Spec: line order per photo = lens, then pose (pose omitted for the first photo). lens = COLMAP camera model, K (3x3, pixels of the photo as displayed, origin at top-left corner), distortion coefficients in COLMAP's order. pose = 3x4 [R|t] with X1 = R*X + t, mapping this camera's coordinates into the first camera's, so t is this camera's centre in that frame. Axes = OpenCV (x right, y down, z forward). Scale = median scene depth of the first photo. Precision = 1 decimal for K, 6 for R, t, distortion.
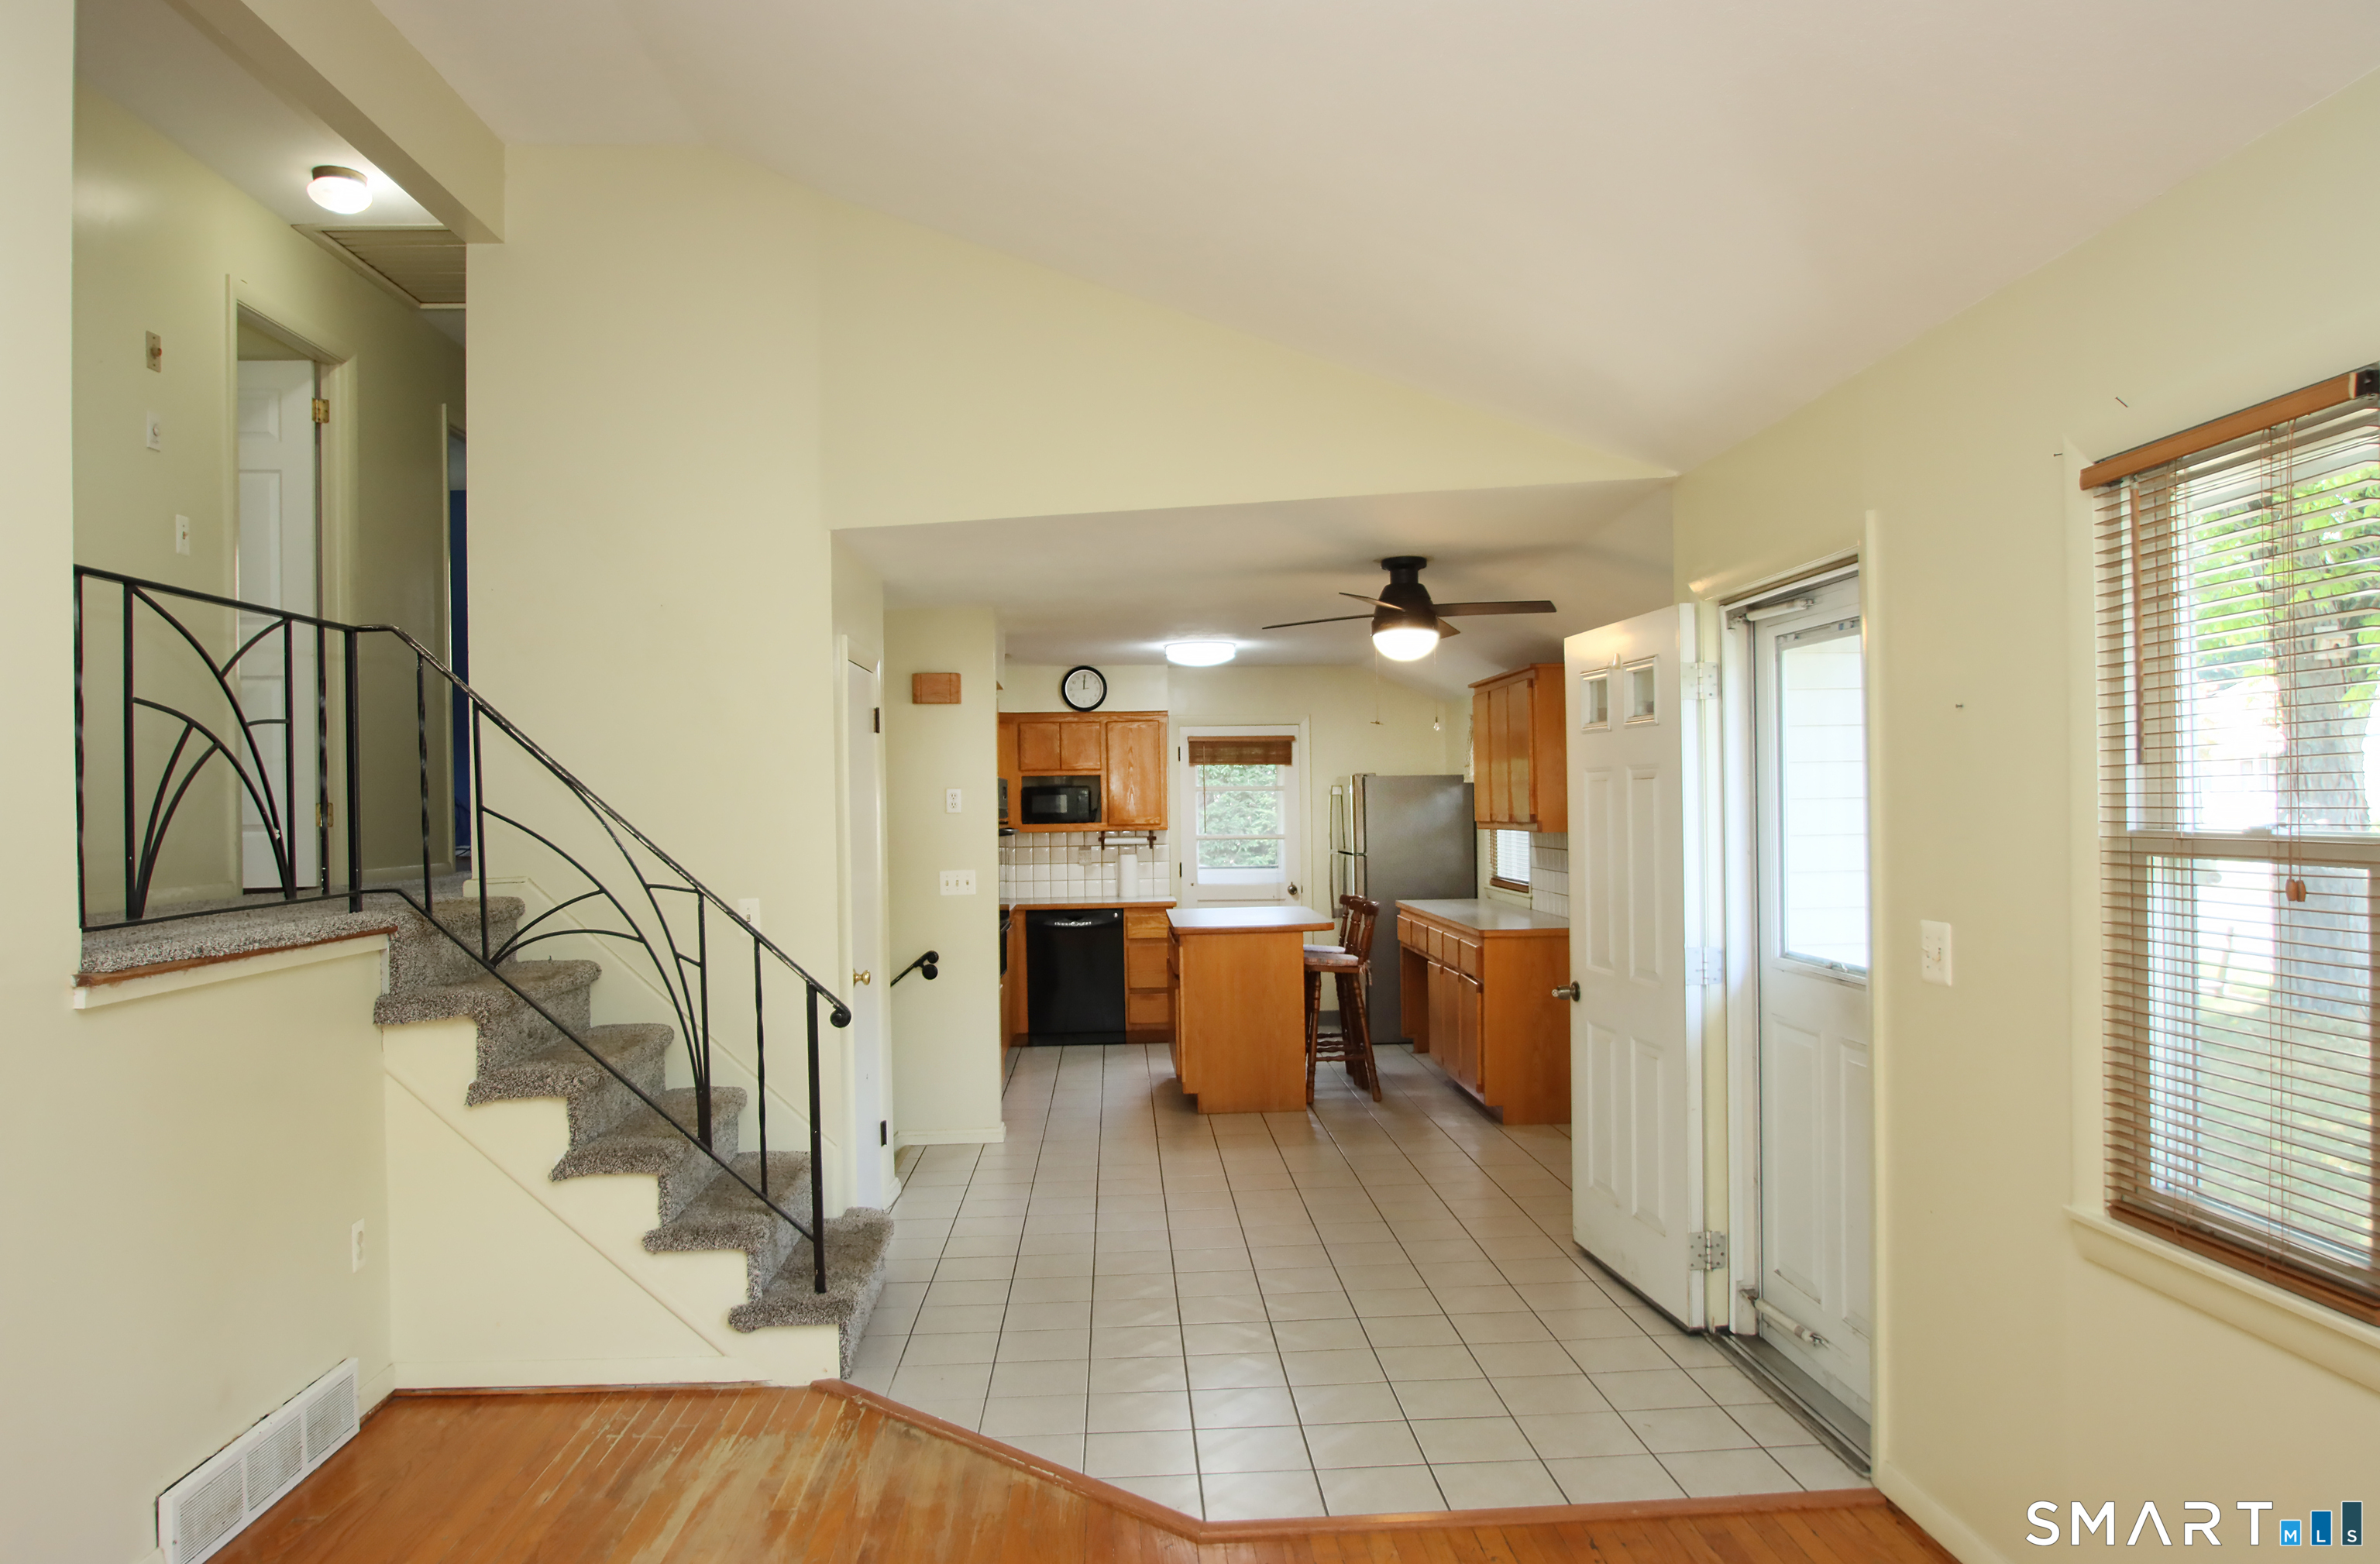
lens RADIAL K [[1532.9, 0, 1213.3], [0, 1532.9, 765.0], [0, 0, 1]] dist [-0.027585, -0.004761]
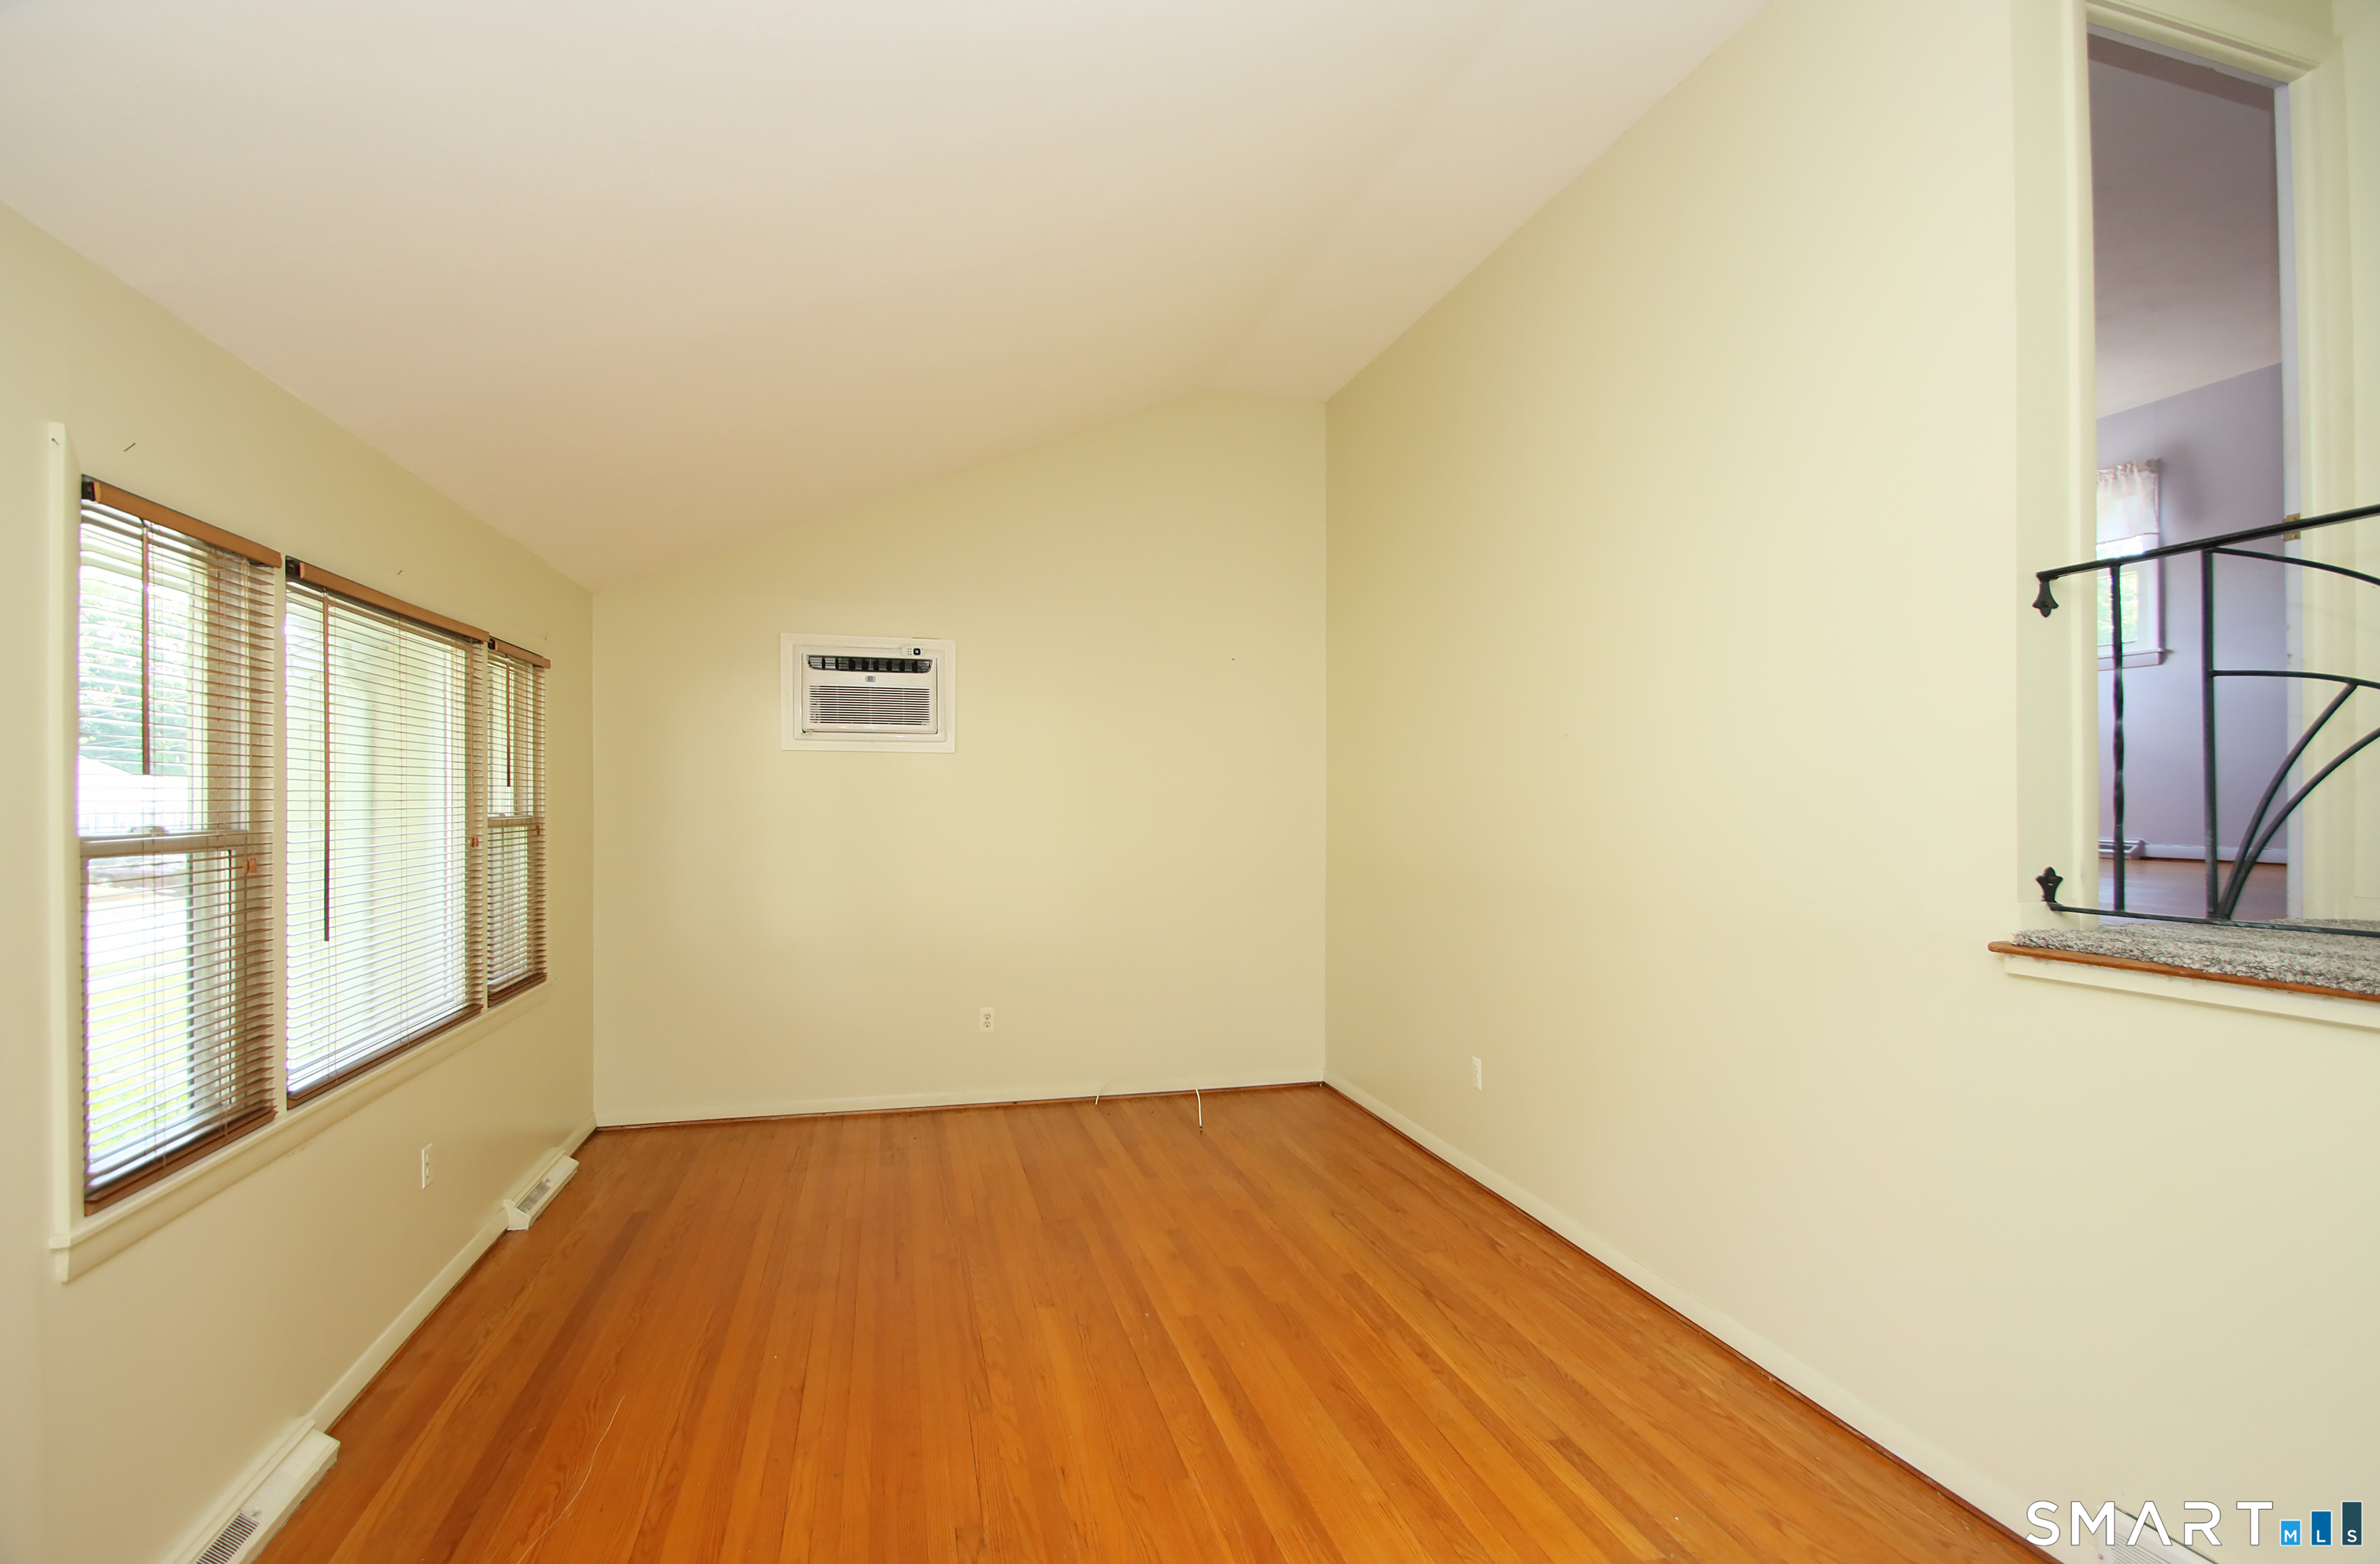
lens RADIAL K [[1091.0, 0, 1197.4], [0, 1091.0, 813.8], [0, 0, 1]] dist [0.000363, -0.018002]
pose [[-0.978672, 0.014384, -0.204926, 0.007742], [0.016462, 0.999829, -0.008438, 0.036368], [0.204769, -0.011632, -0.978741, 1.503341]]
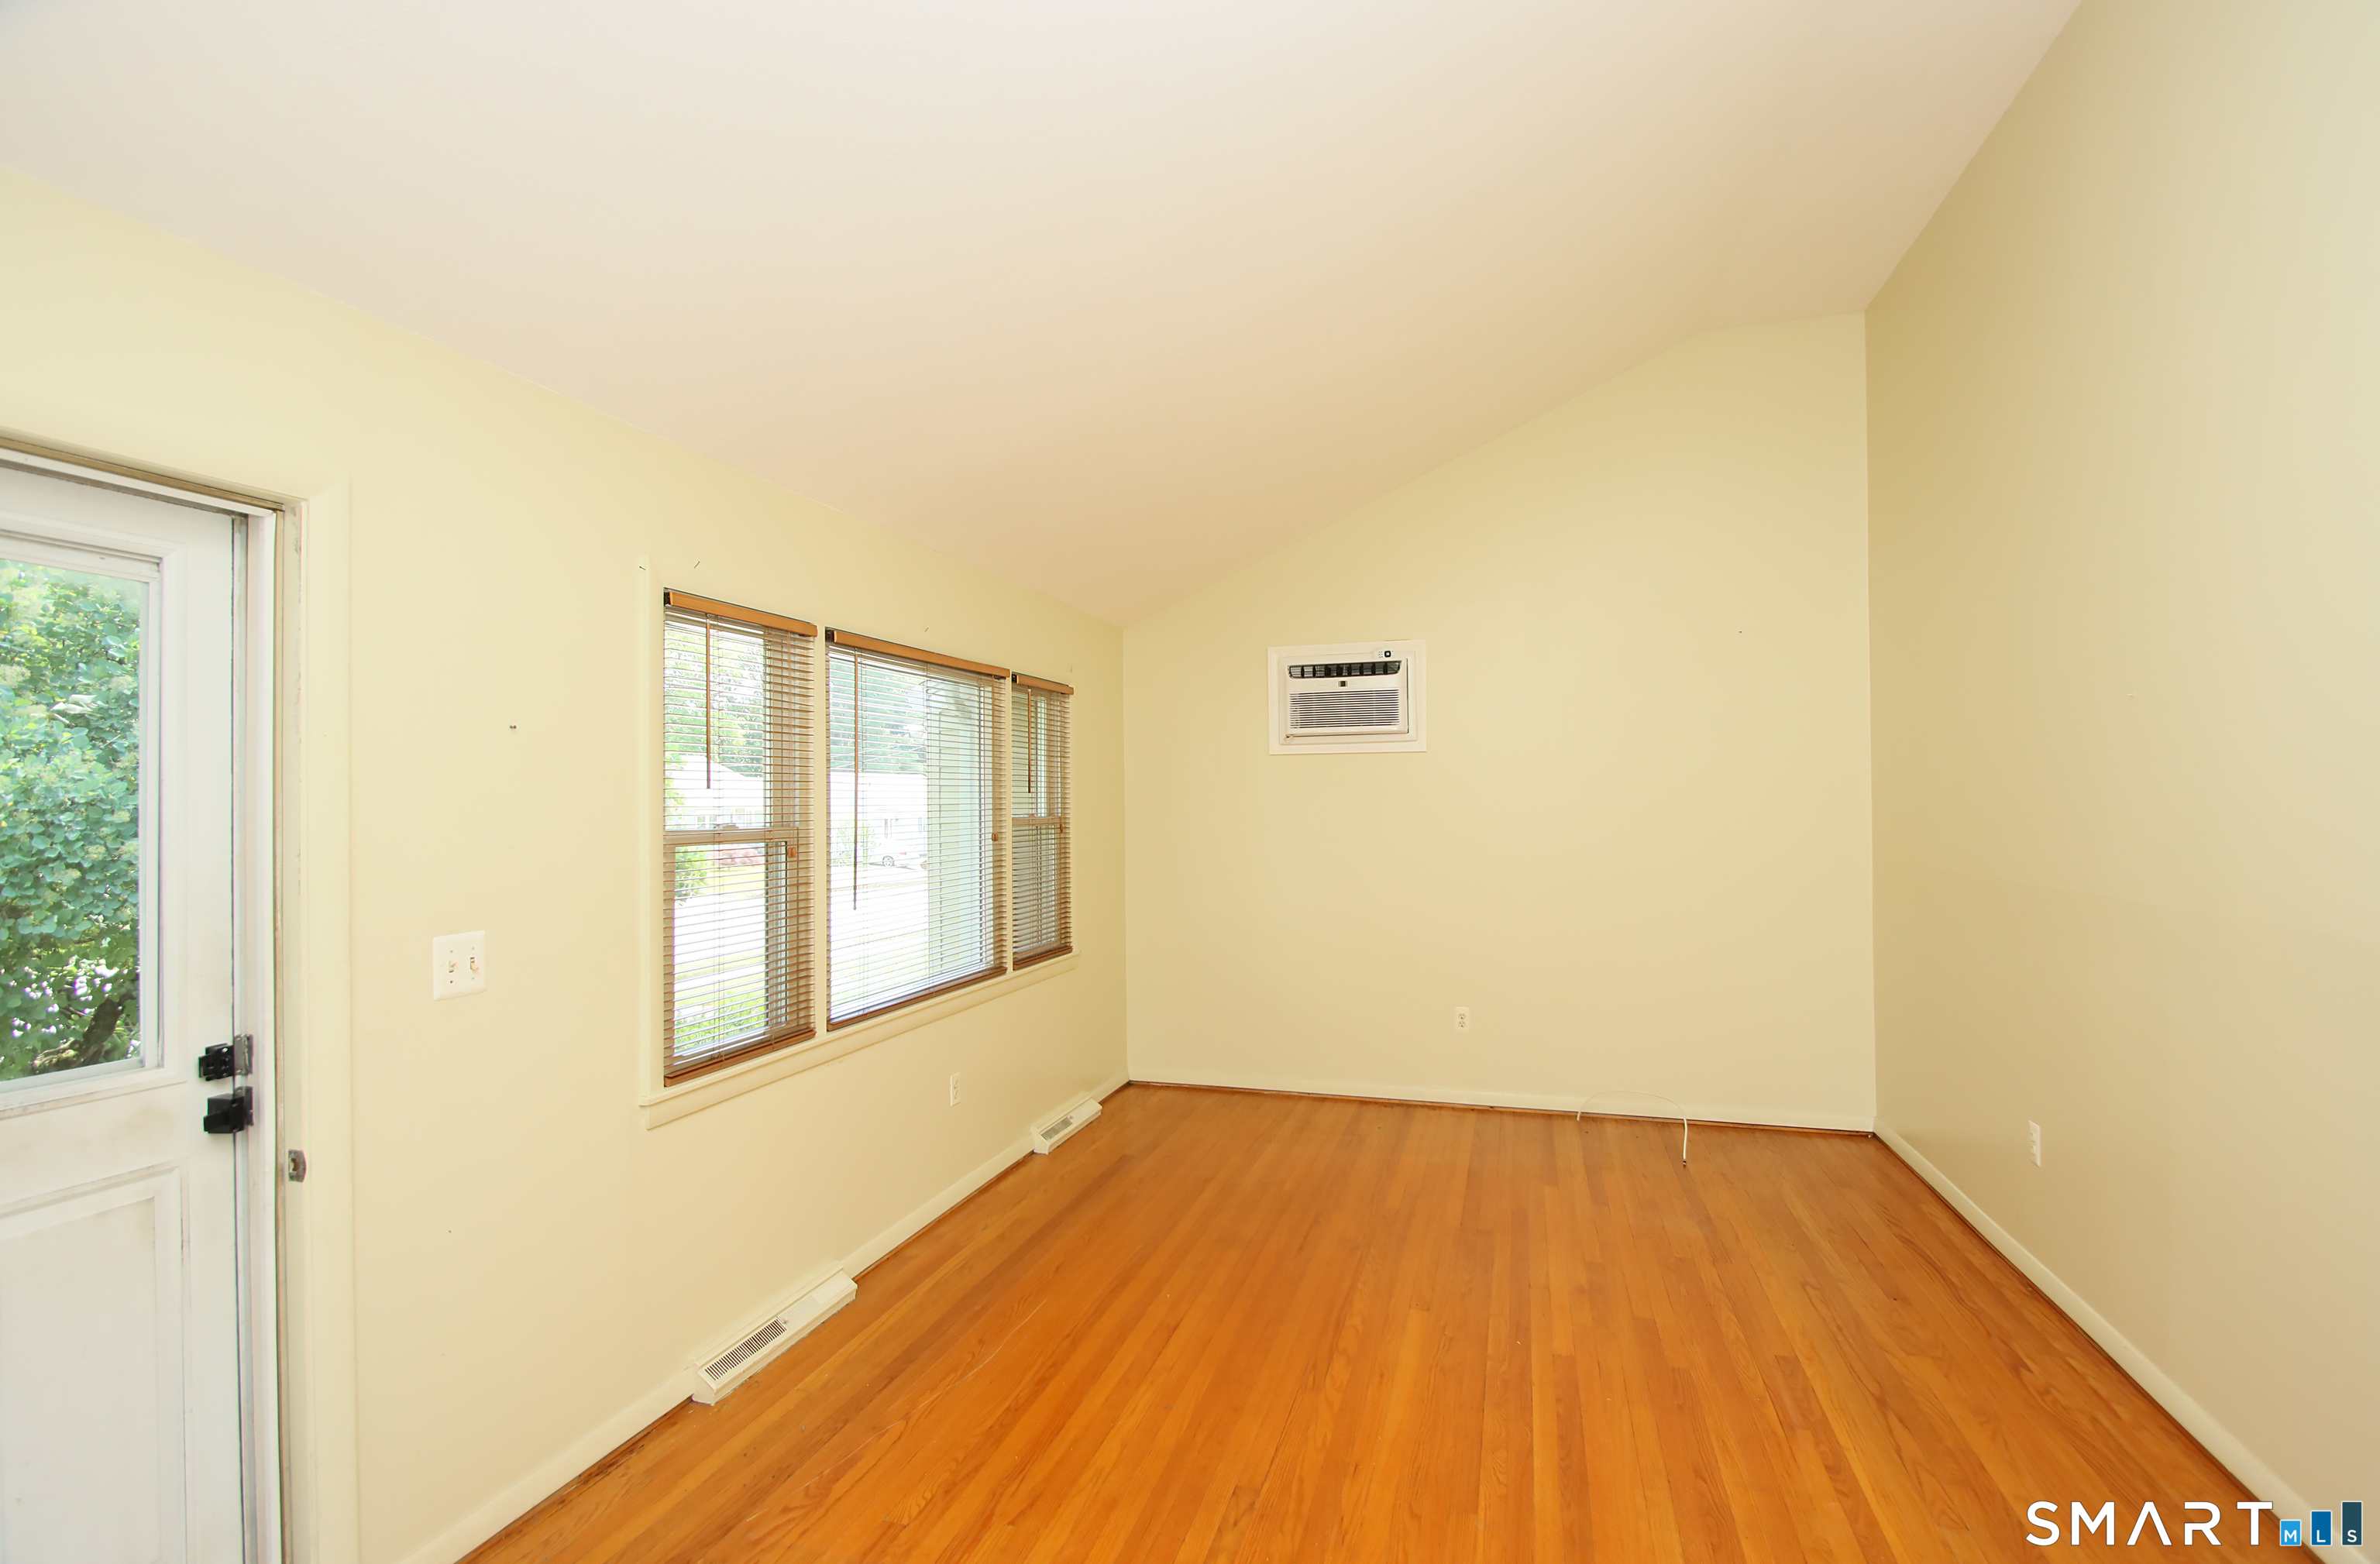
lens RADIAL K [[1091.0, 0, 1197.4], [0, 1091.0, 813.8], [0, 0, 1]] dist [0.000363, -0.018002]
pose [[-0.937238, 0.023216, 0.347917, -0.231359], [0.017949, 0.999670, -0.018353, 0.044122], [-0.348228, -0.010956, -0.937346, 1.489415]]
